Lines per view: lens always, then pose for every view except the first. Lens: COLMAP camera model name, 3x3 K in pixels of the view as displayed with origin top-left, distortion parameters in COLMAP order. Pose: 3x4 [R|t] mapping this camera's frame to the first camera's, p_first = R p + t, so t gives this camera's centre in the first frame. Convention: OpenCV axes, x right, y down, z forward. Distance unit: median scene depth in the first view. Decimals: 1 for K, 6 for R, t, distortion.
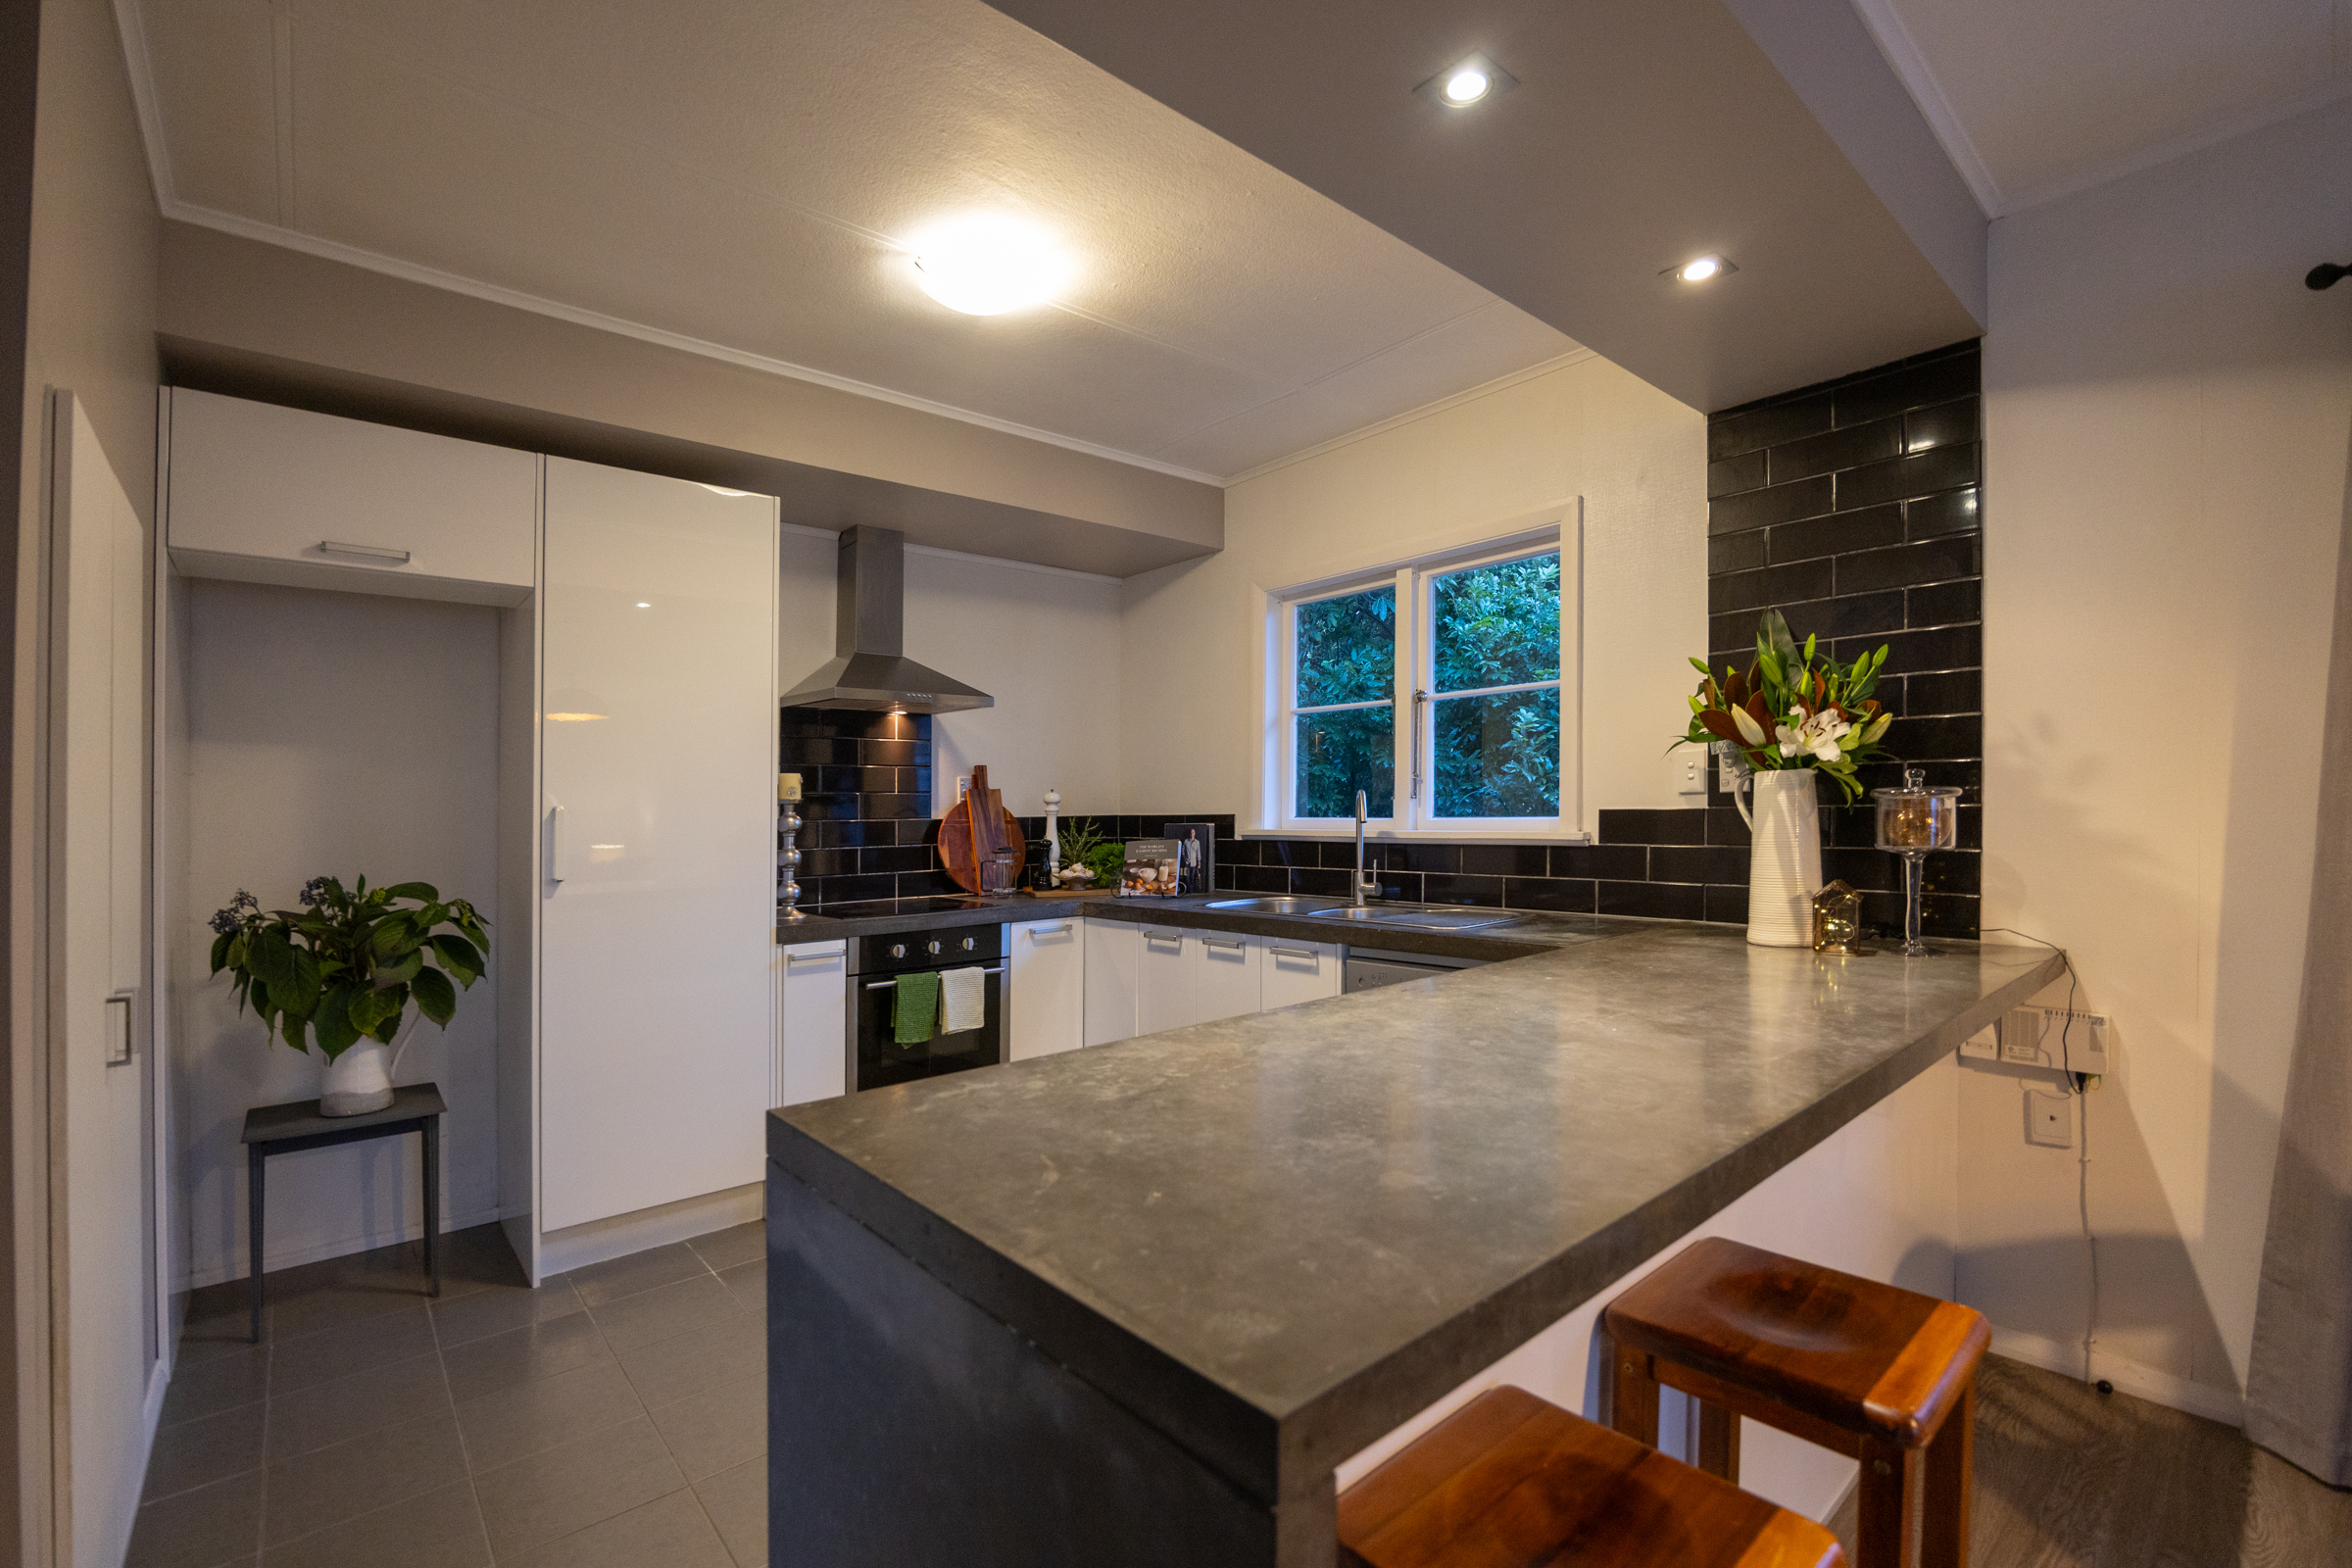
lens RADIAL K [[1025.9, 0, 1182.2], [0, 1025.9, 810.5], [0, 0, 1]] dist [-0.019512, -0.000071]
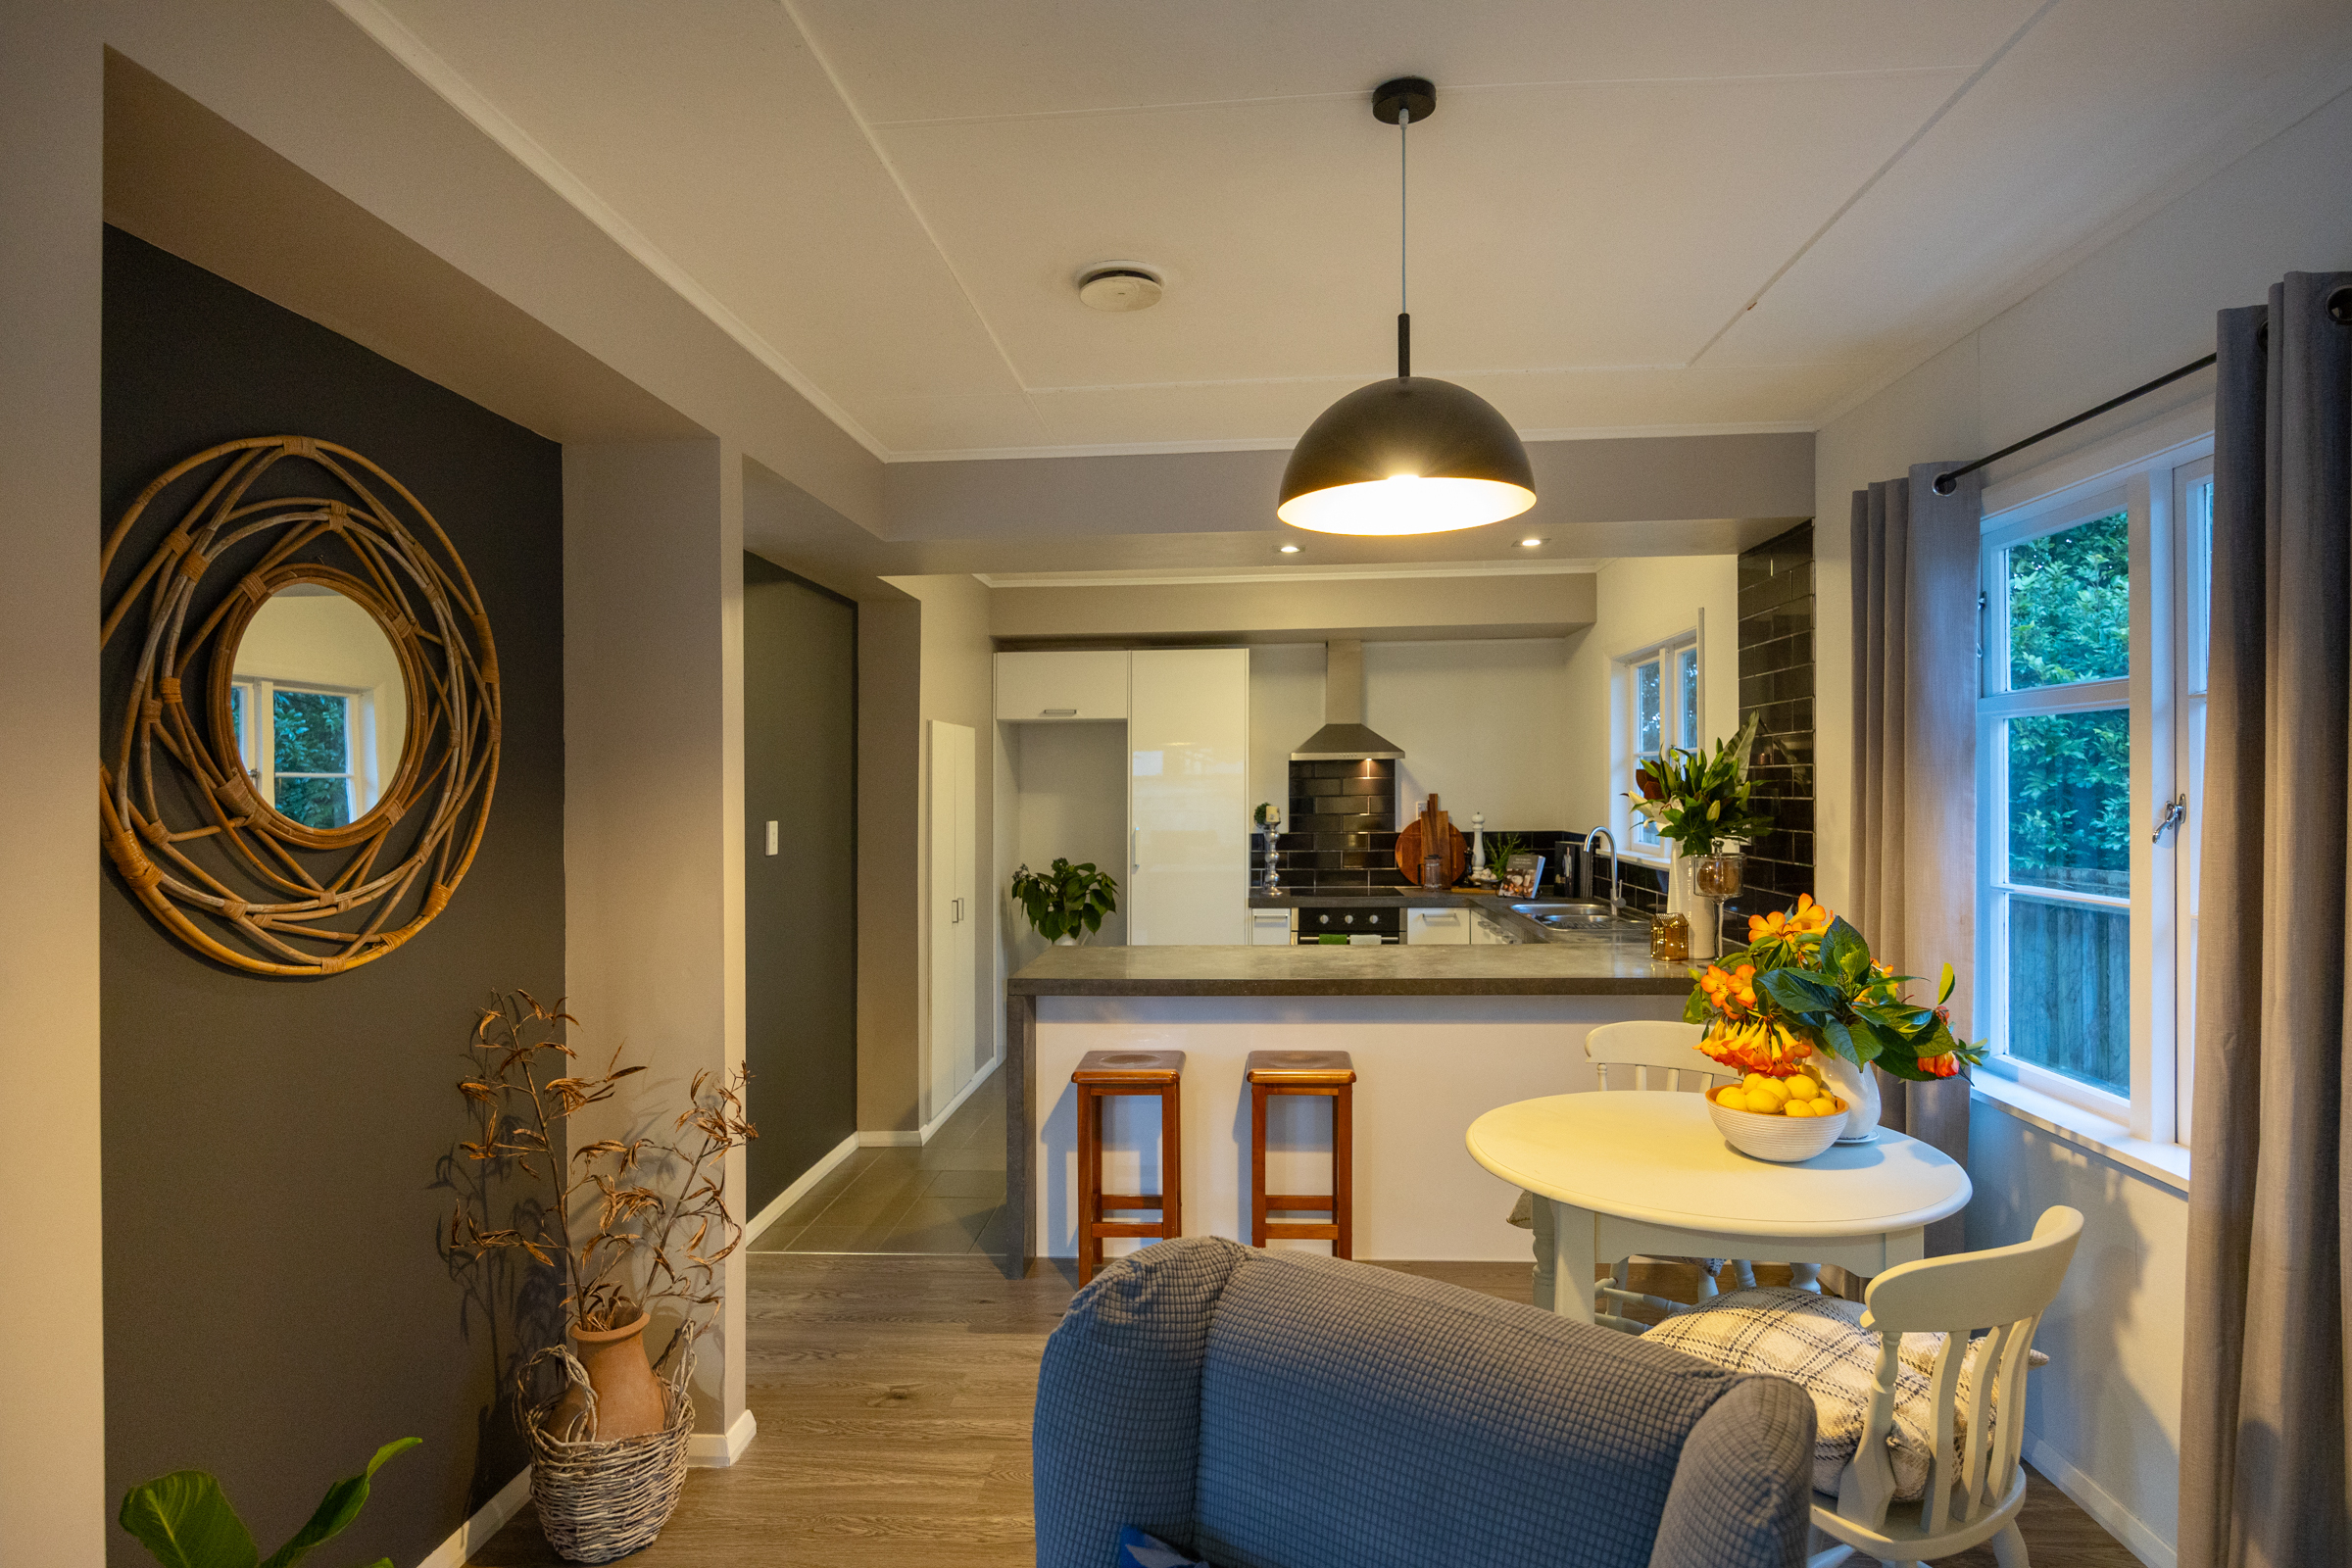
lens RADIAL K [[1255.3, 0, 1176.0], [0, 1255.3, 784.0], [0, 0, 1]] dist [-0.000089, 0.000152]
pose [[0.700765, 0.005717, -0.713369, 0.864935], [-0.000634, 0.999972, 0.007391, -0.078983], [0.713391, -0.004727, 0.700750, -0.482443]]
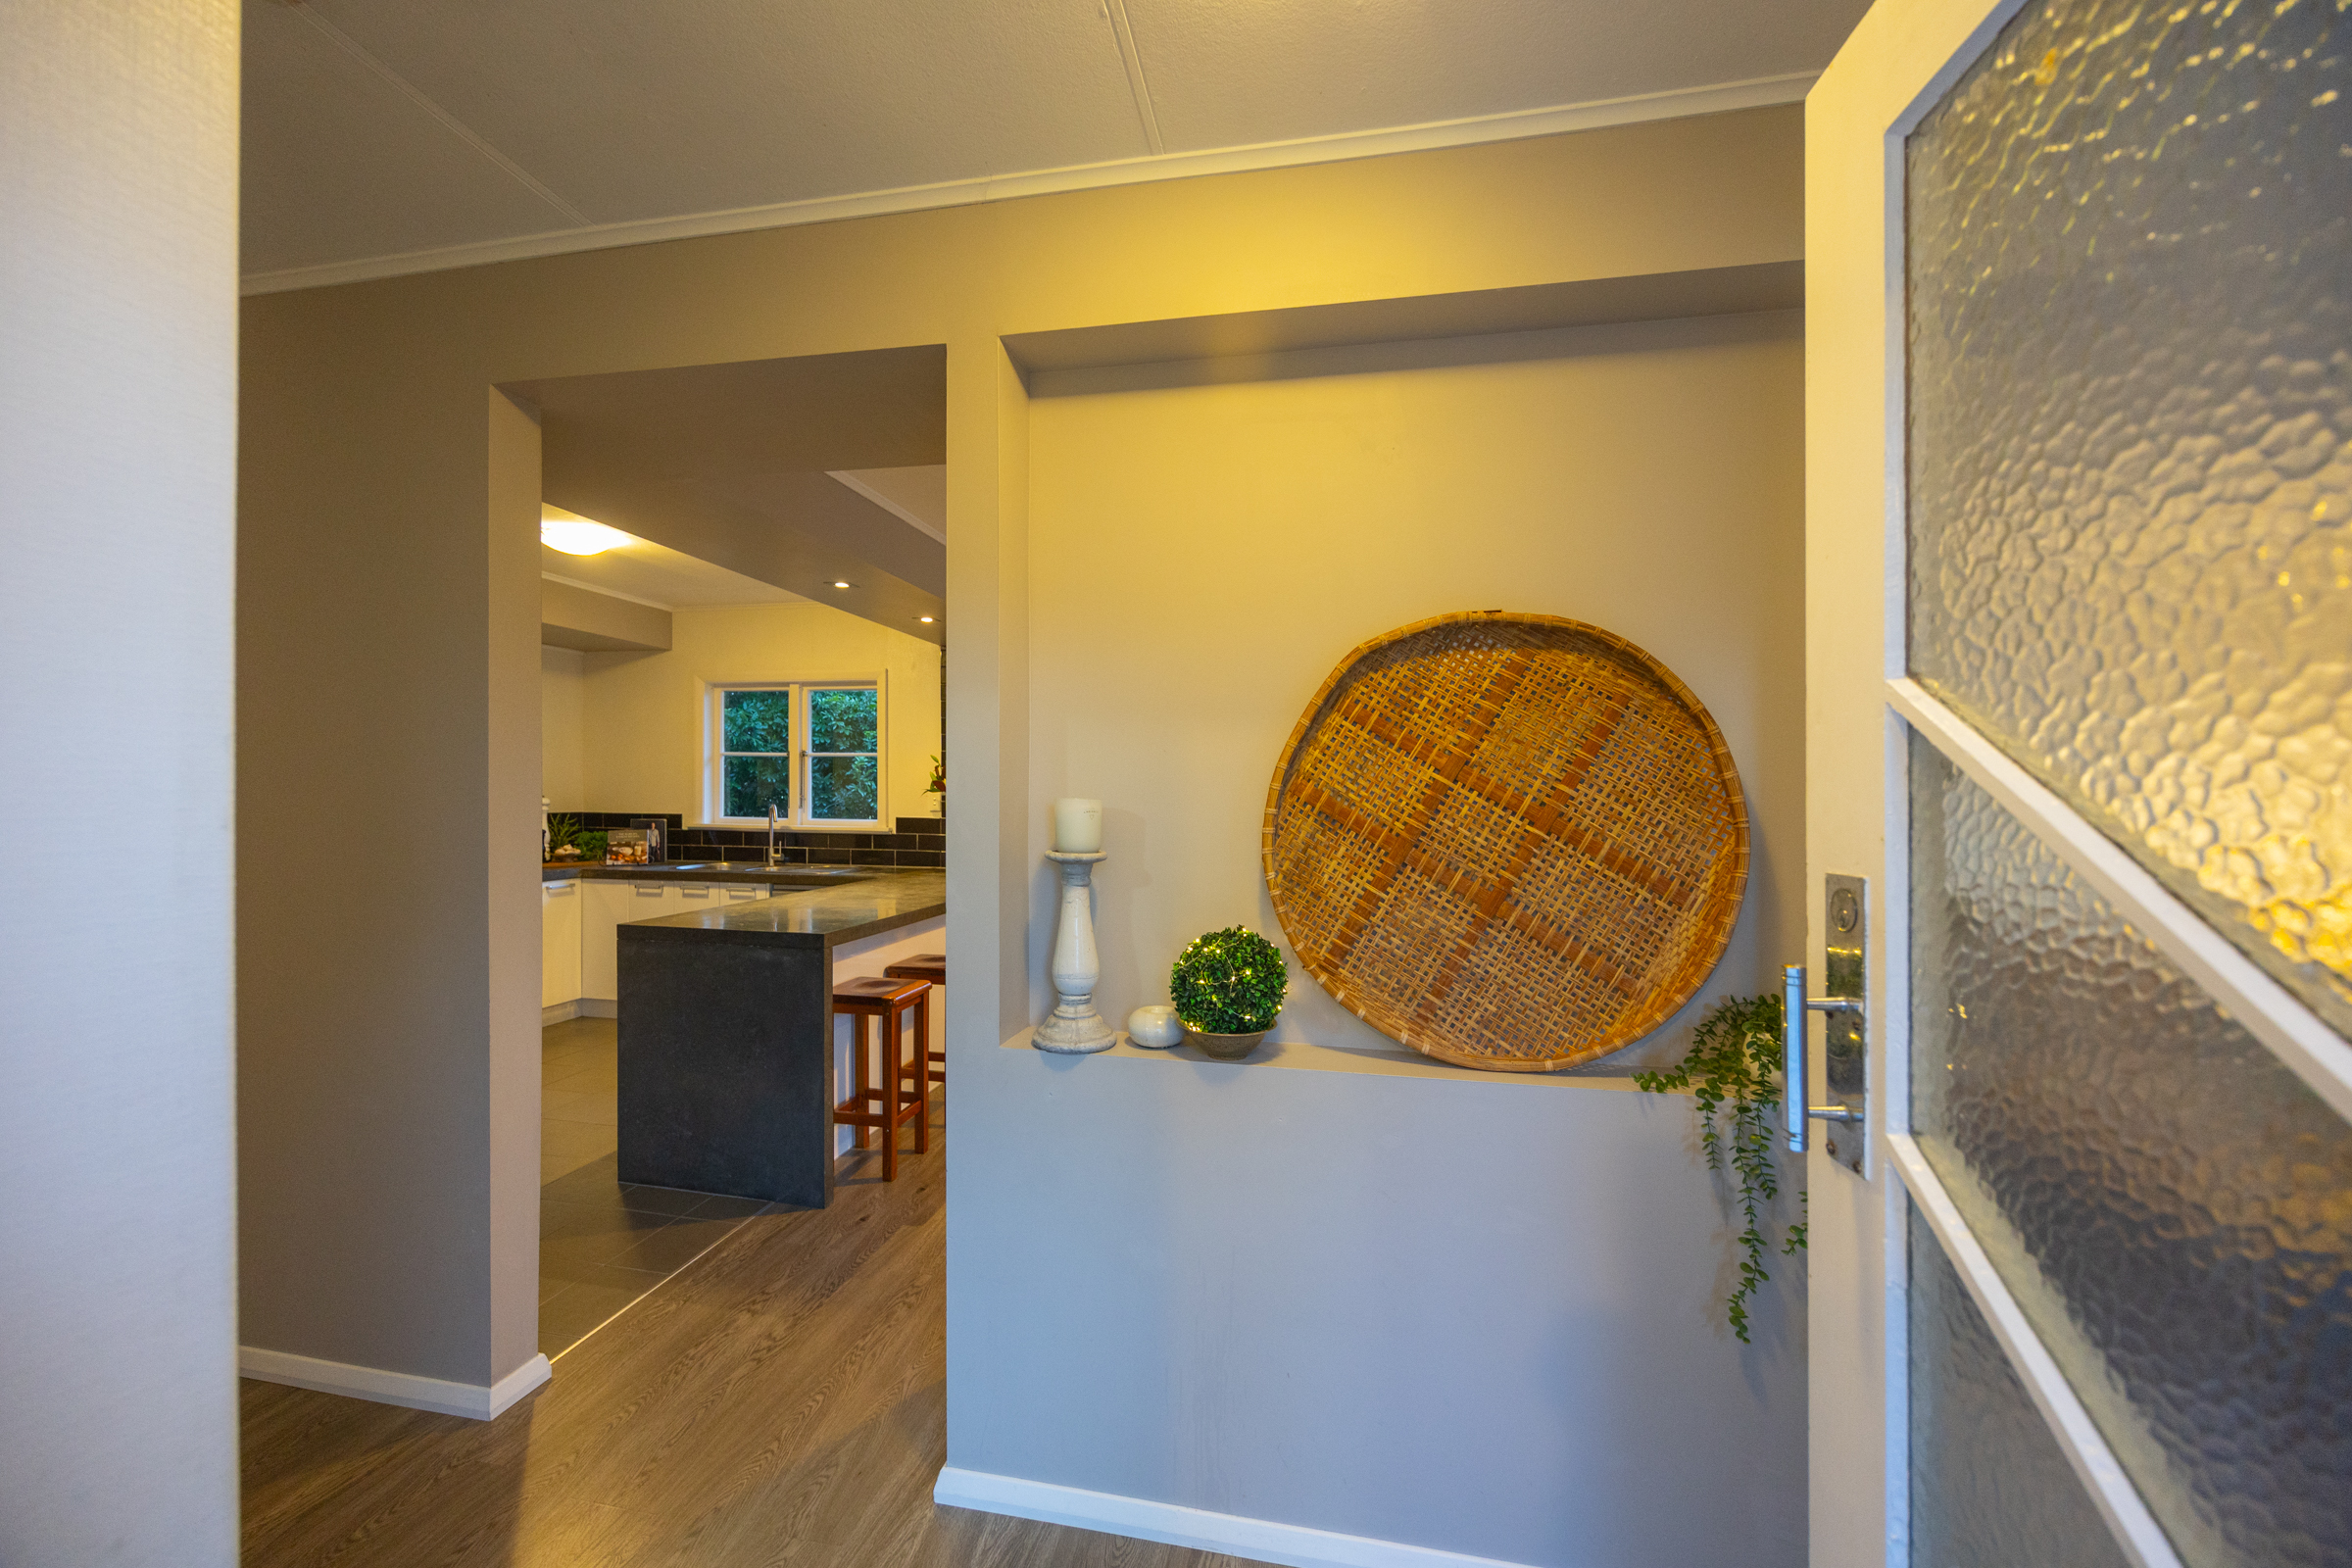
lens RADIAL K [[884.4, 0, 1162.5], [0, 884.4, 884.3], [0, 0, 1]] dist [-0.000242, 0.000000]
pose [[0.793345, -0.034572, 0.607790, -0.223772], [-0.023722, 0.995872, 0.087611, -0.029203], [-0.608310, -0.083923, 0.789250, -0.650991]]
